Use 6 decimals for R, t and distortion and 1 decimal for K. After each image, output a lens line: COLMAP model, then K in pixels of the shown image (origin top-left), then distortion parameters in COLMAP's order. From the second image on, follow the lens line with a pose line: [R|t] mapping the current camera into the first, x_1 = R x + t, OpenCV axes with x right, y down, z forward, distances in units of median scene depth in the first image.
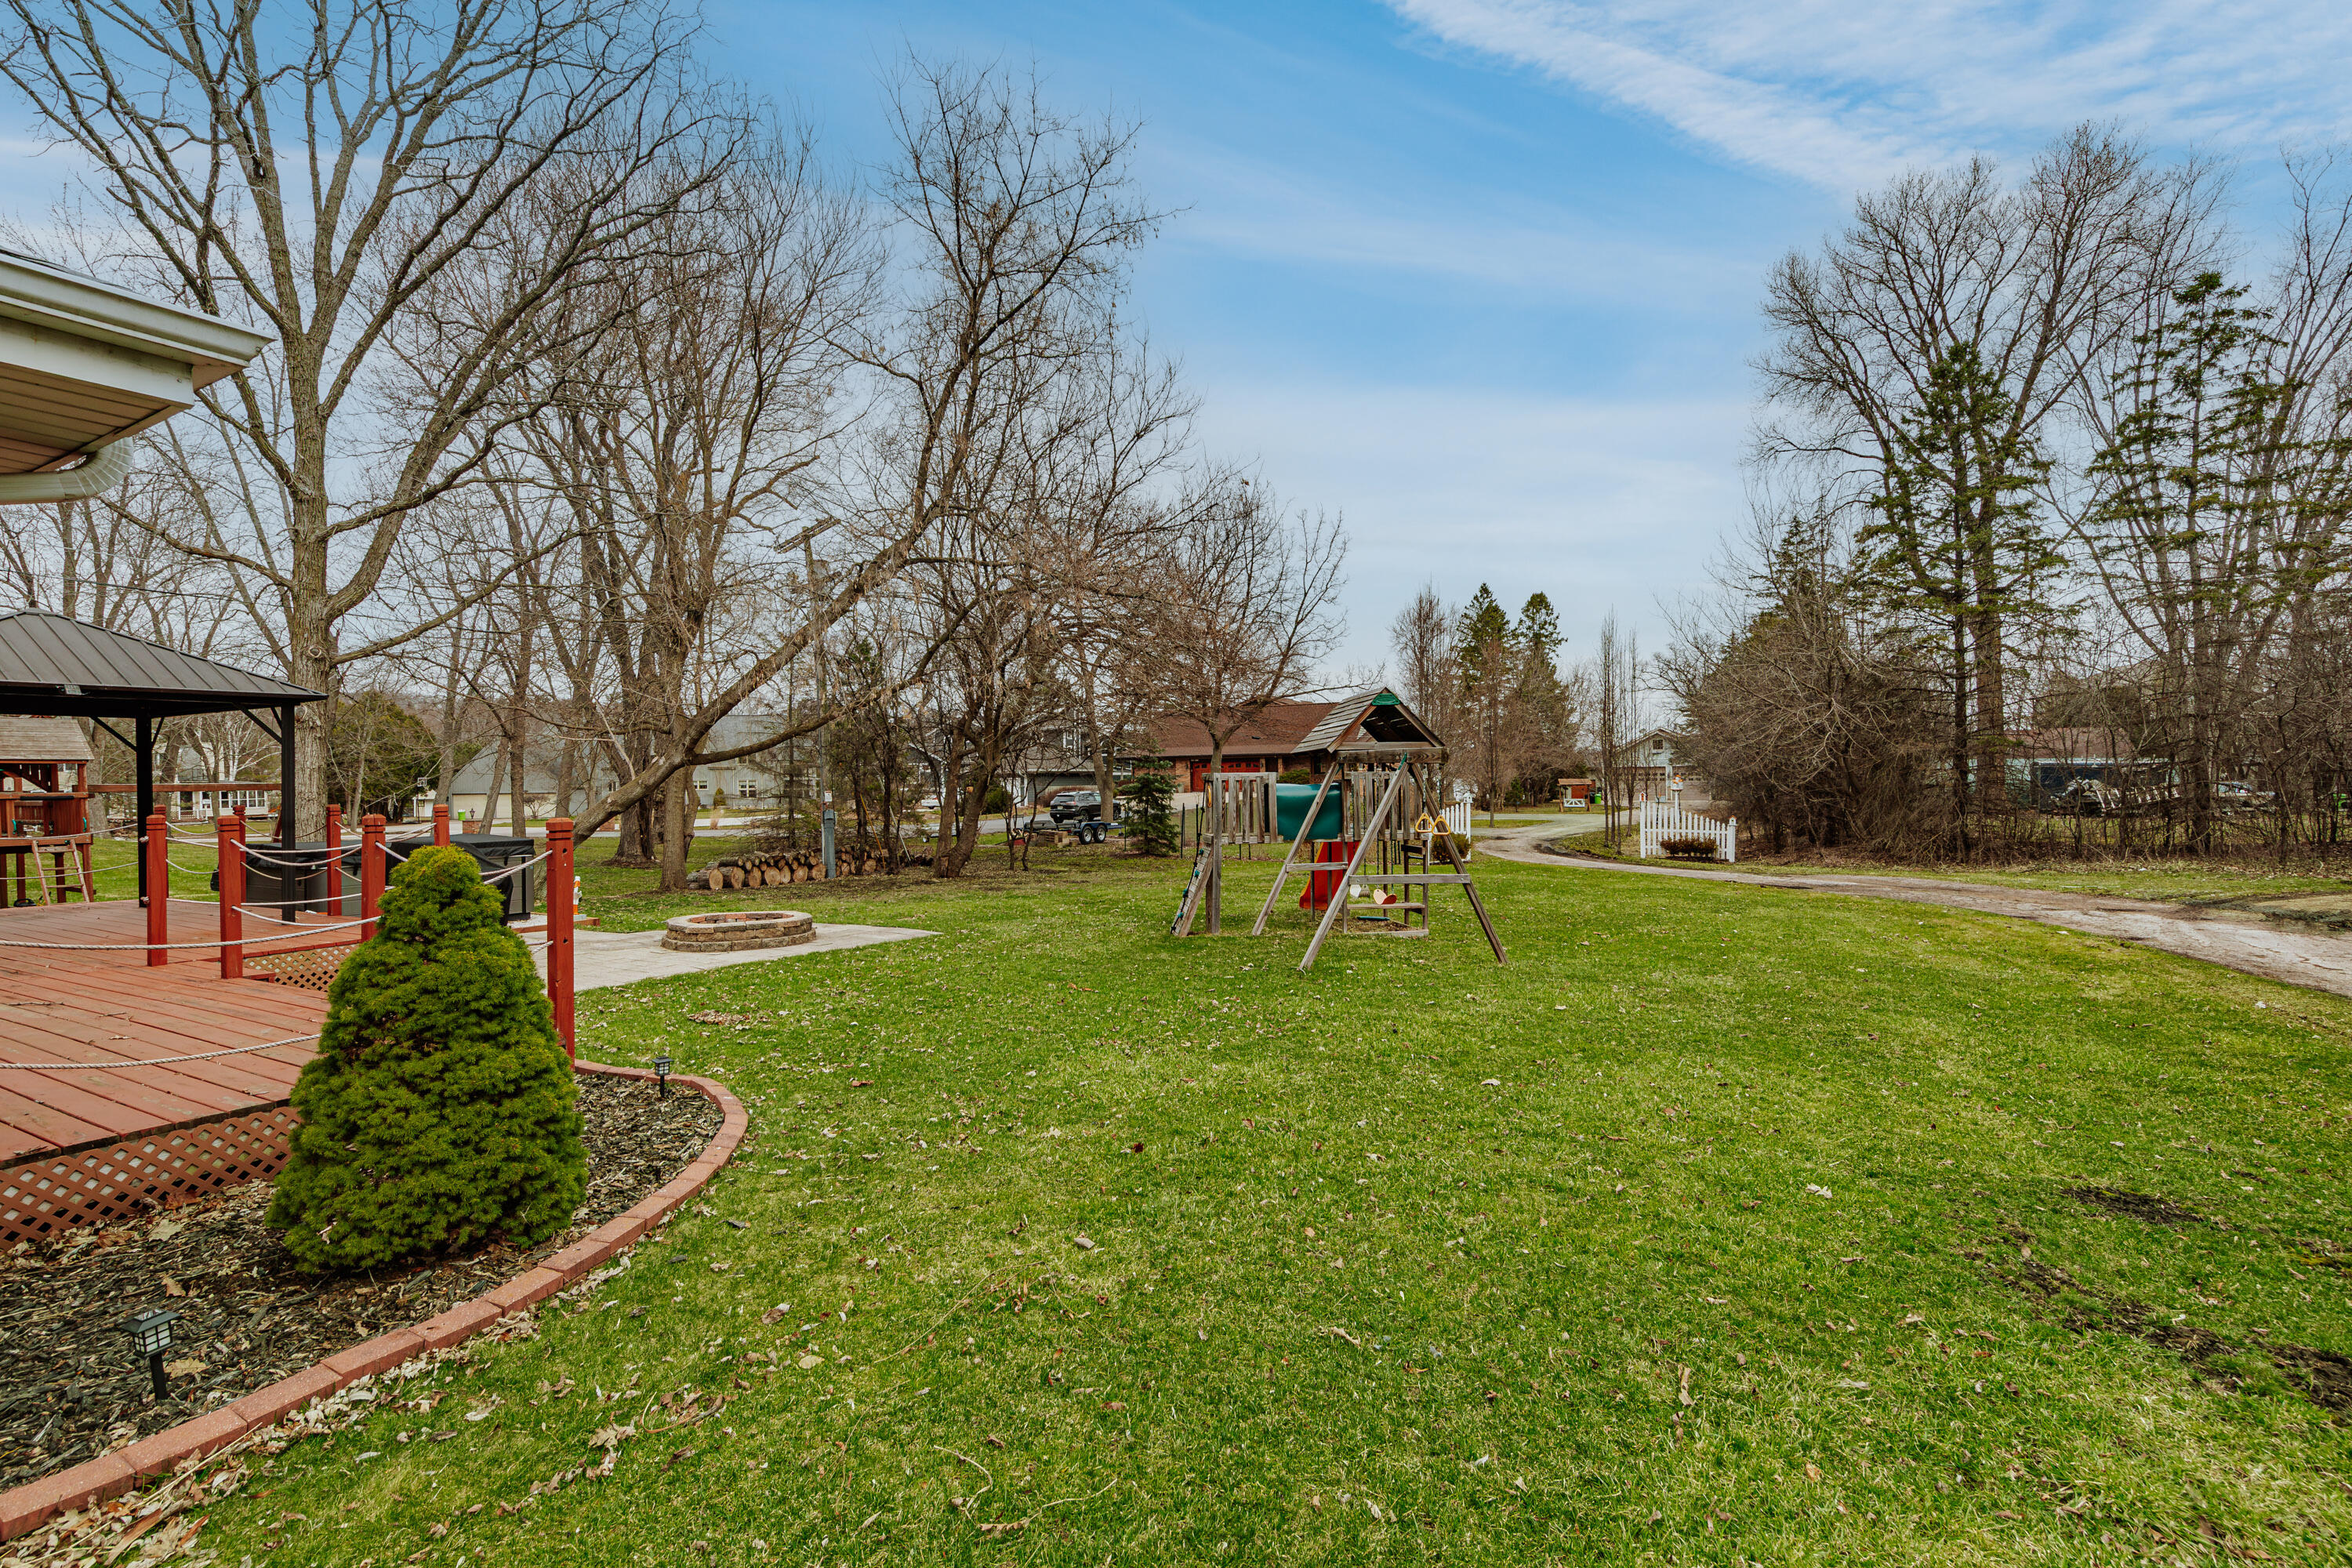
lens RADIAL K [[1077.4, 0, 1176.0], [0, 1077.4, 784.0], [0, 0, 1]] dist [0.001052, 0.000516]
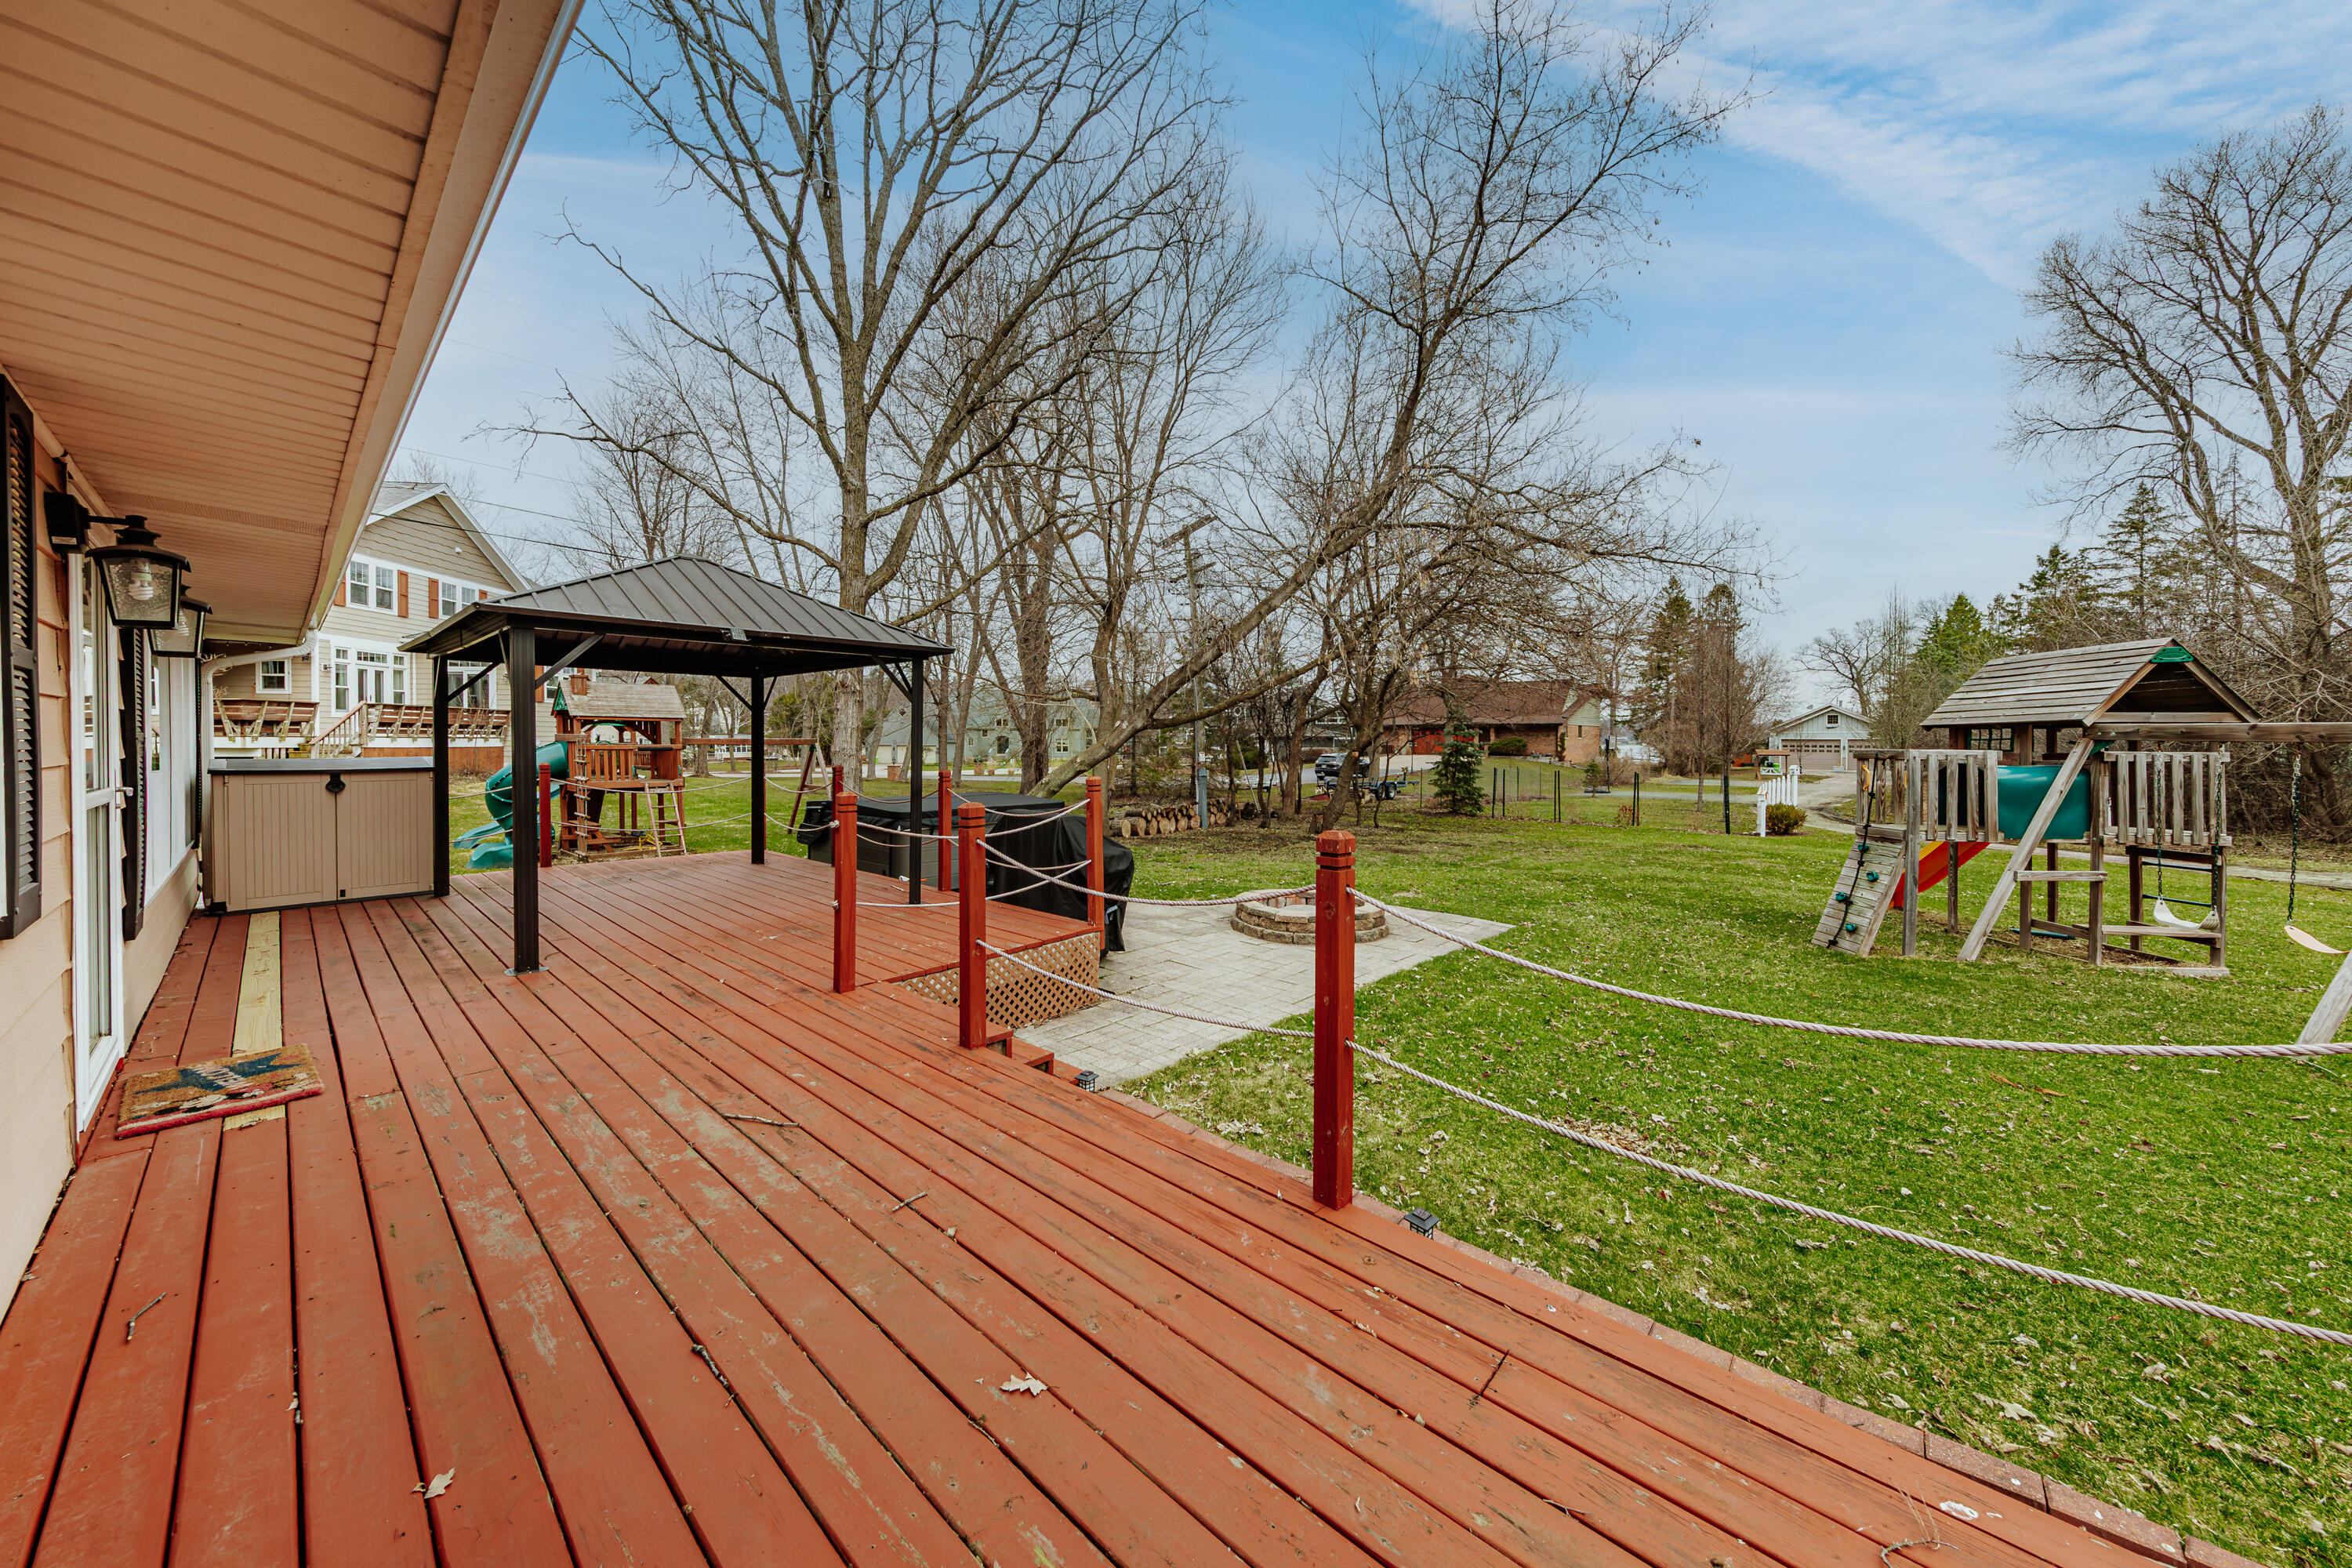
lens RADIAL K [[814.6, 0, 1160.2], [0, 814.6, 743.8], [0, 0, 1]] dist [0.008472, -0.000028]
pose [[0.974115, 0.017715, -0.225357, -0.288477], [-0.017925, 0.999839, 0.001117, -0.004239], [0.225340, 0.002951, 0.974276, 0.234687]]
